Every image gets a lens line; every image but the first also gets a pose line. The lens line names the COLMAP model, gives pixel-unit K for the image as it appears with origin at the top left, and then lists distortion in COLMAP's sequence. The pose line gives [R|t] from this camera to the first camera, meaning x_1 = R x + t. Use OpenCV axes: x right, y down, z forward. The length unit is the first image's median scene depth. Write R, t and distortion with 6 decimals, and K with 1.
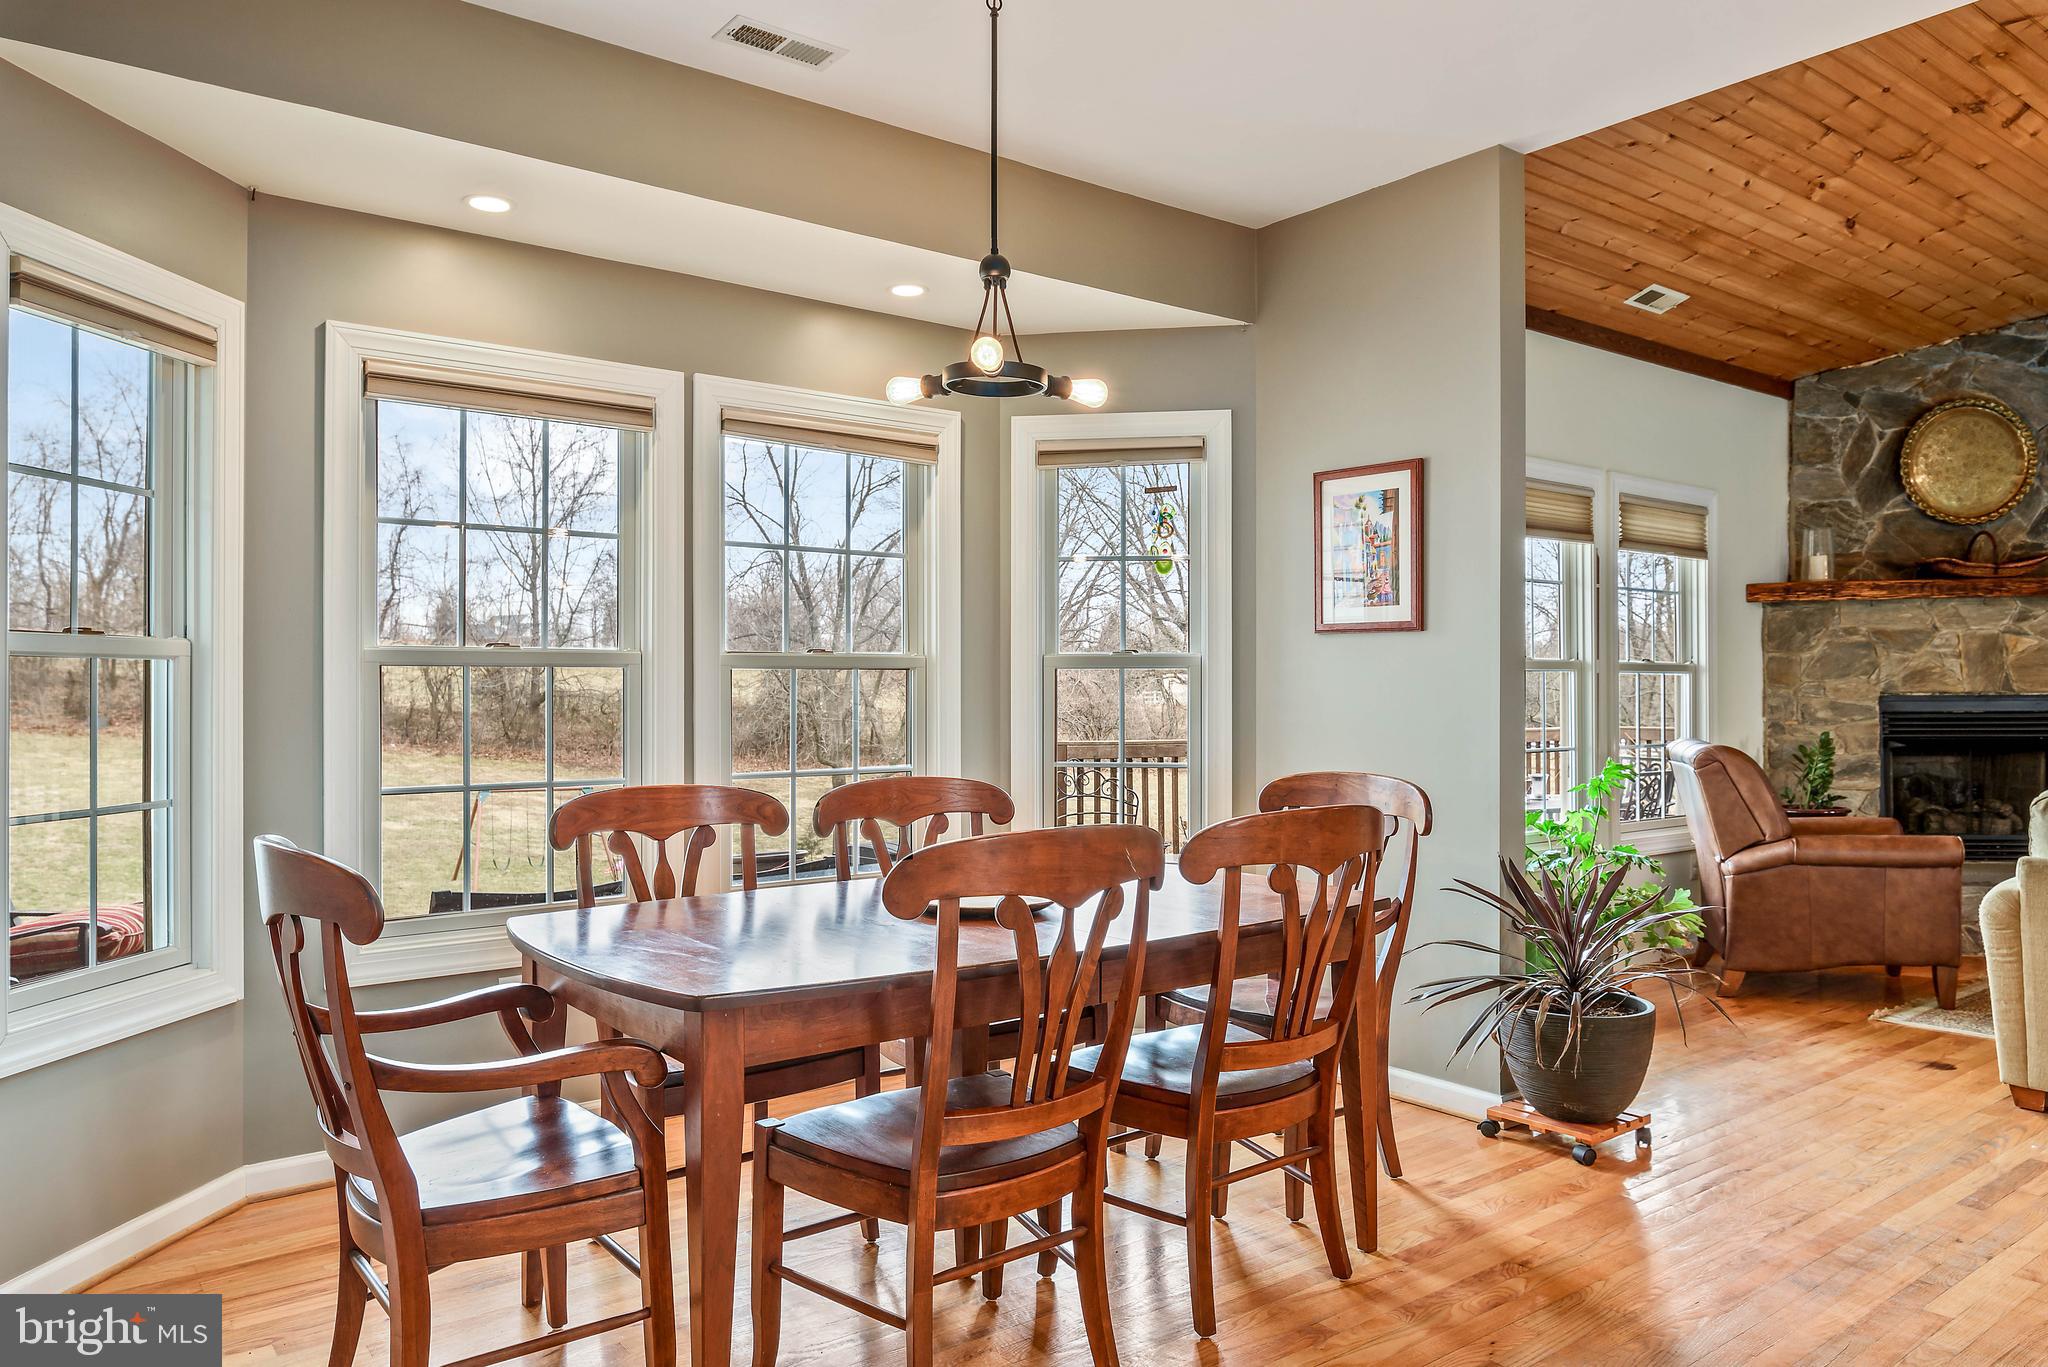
lens RADIAL K [[1420.0, 0, 1029.5], [0, 1420.0, 673.7], [0, 0, 1]] dist [0.019523, 0.000966]
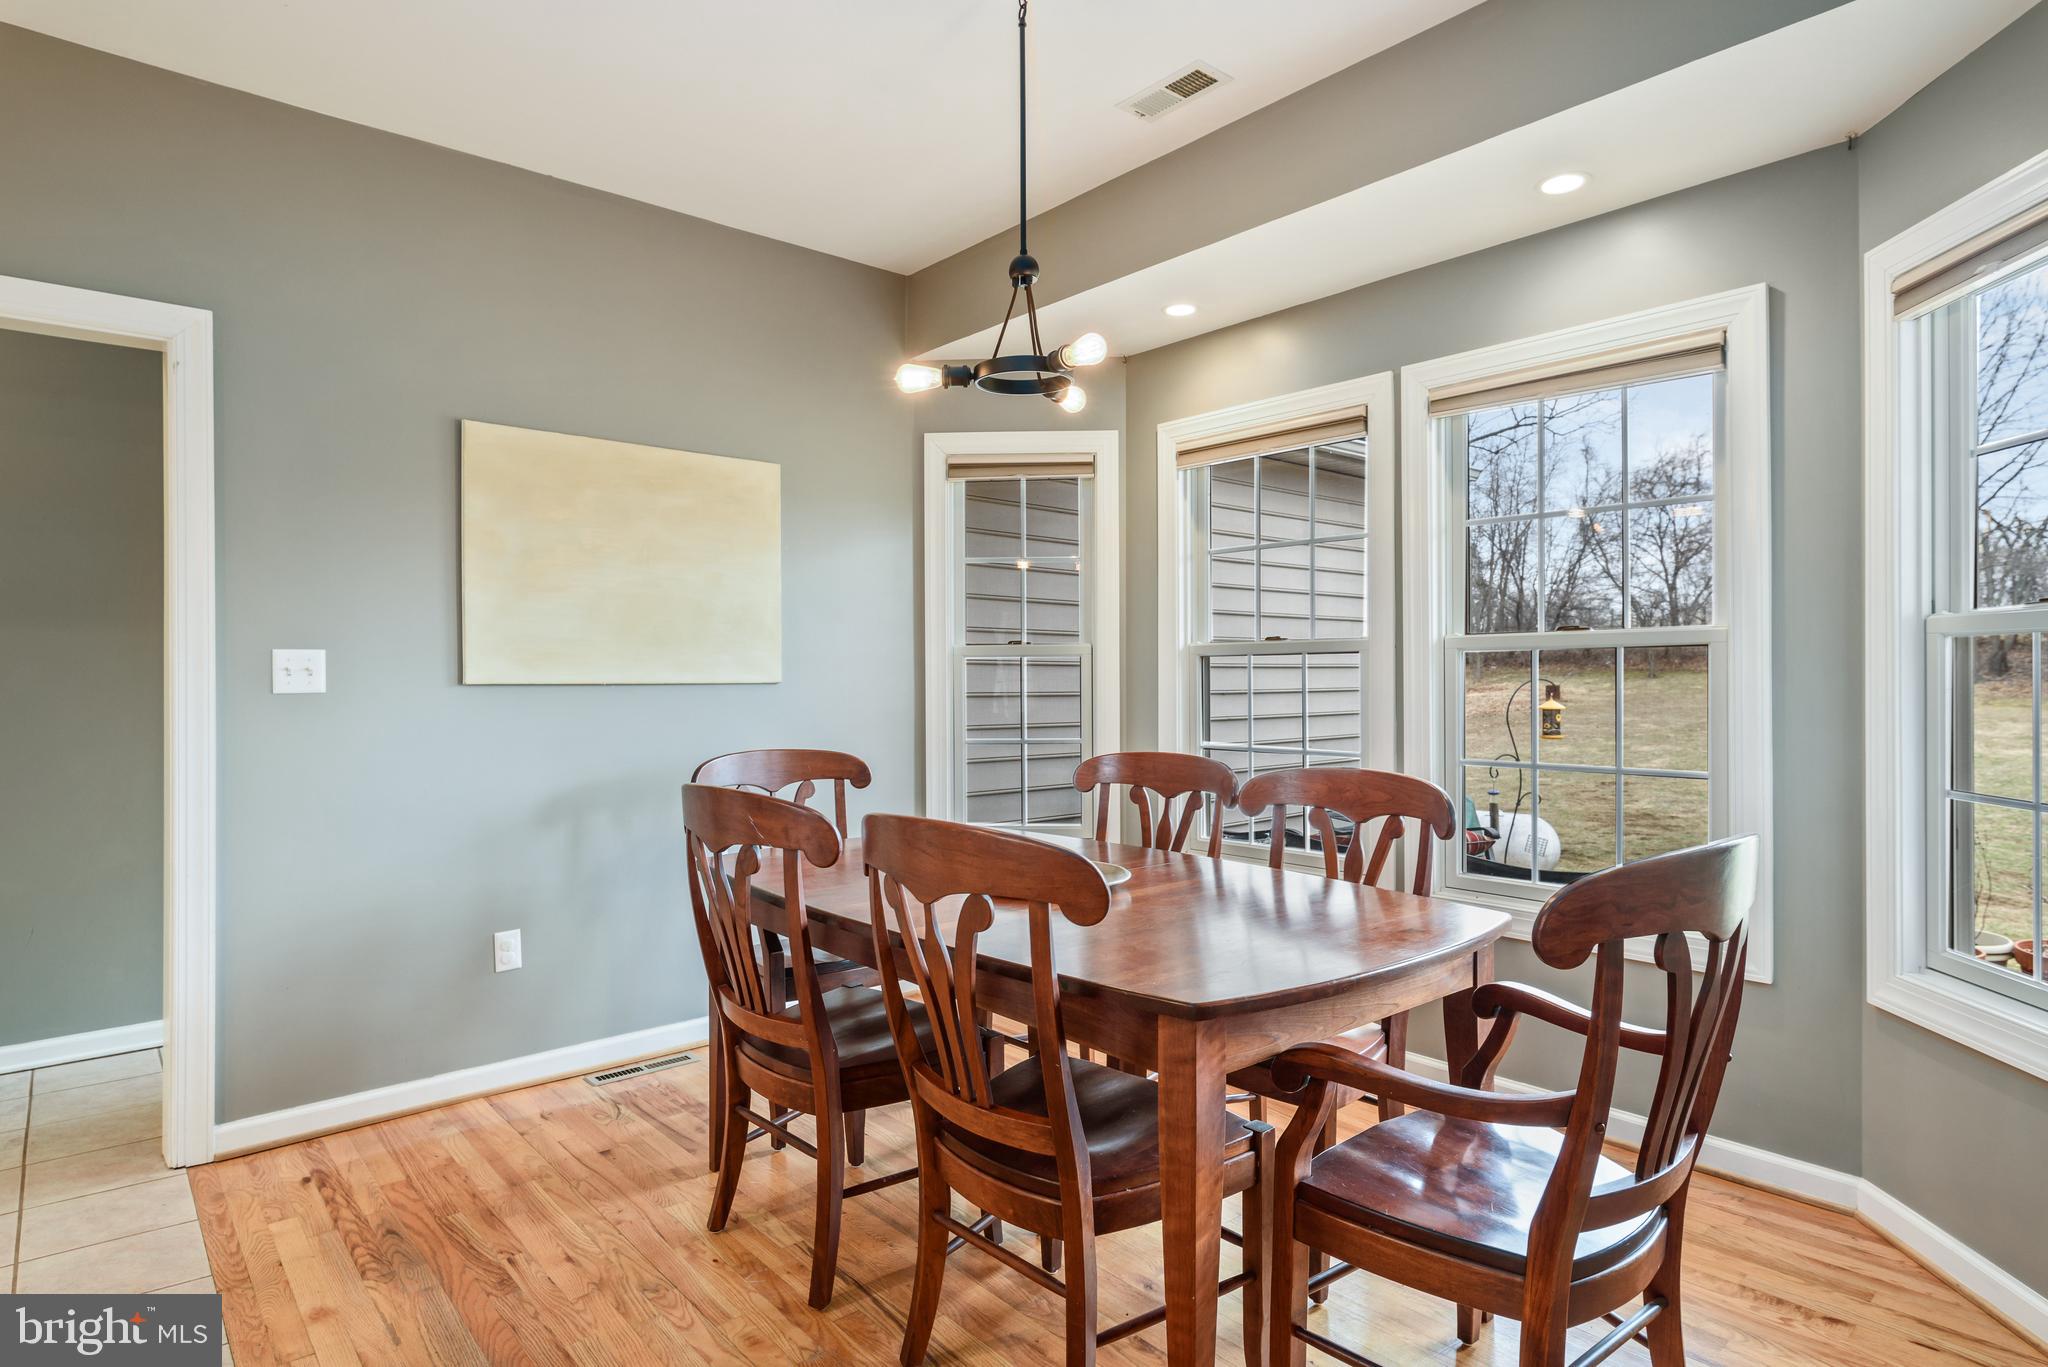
lens RADIAL K [[1097.9, 0, 1015.0], [0, 1097.9, 681.5], [0, 0, 1]] dist [-0.000605, -0.005705]
pose [[0.032775, 0.007615, -0.999434, 0.336432], [0.015837, 0.999841, 0.008137, 0.003717], [0.999337, -0.016095, 0.032649, 0.414728]]
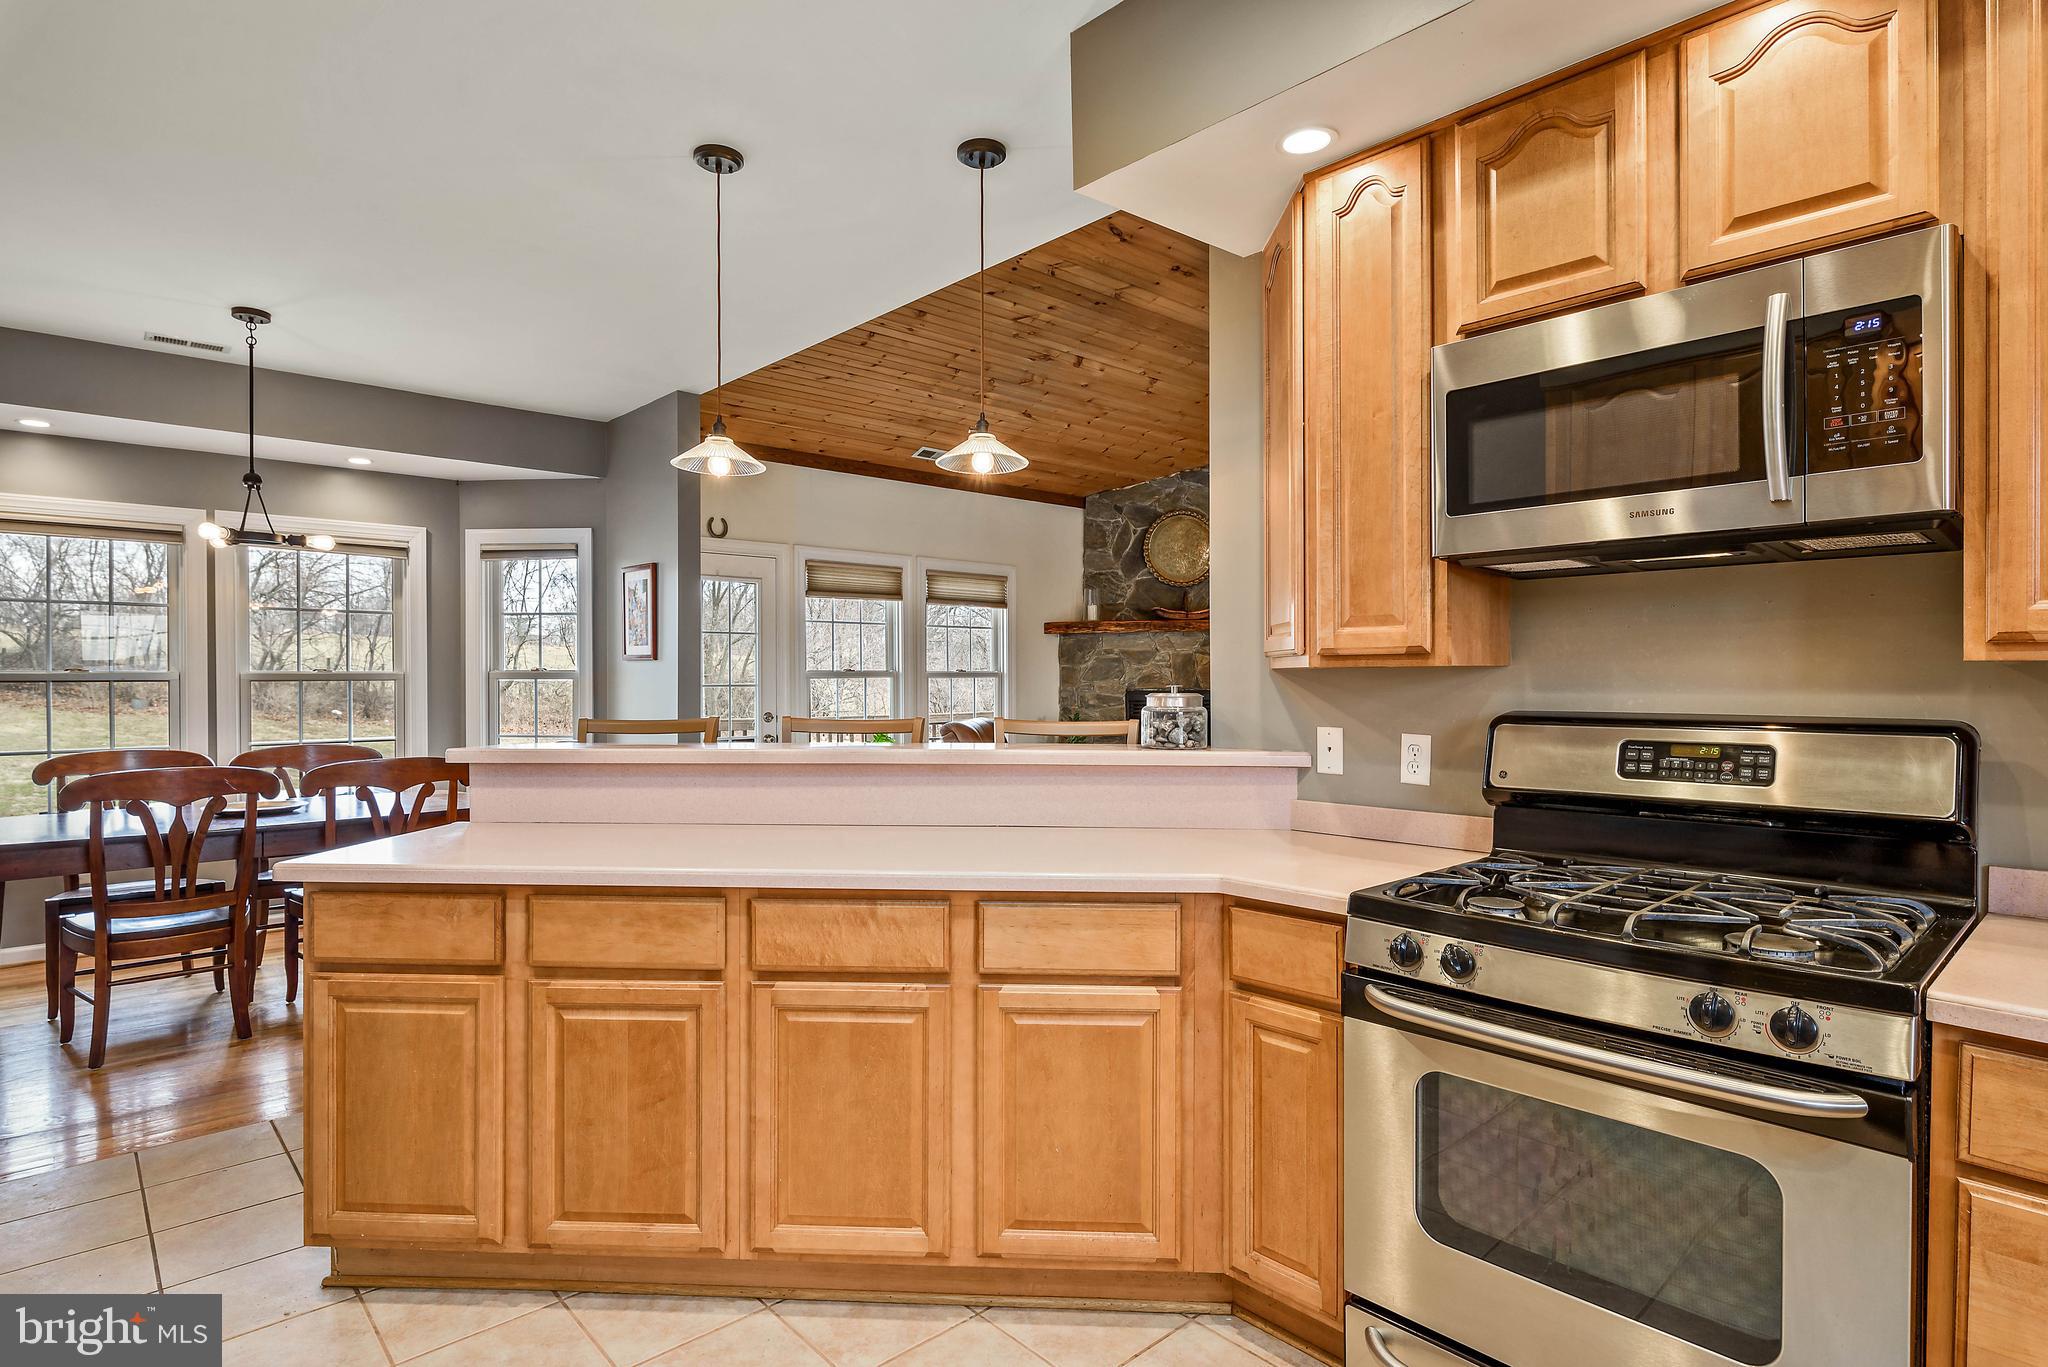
lens RADIAL K [[1097.9, 0, 1034.3], [0, 1097.9, 685.9], [0, 0, 1]] dist [-0.000605, -0.005705]
pose [[0.996112, -0.001039, 0.088089, 0.379923], [-0.000753, 0.999794, 0.020298, -0.016330], [-0.088092, -0.020285, 0.995906, -0.243217]]
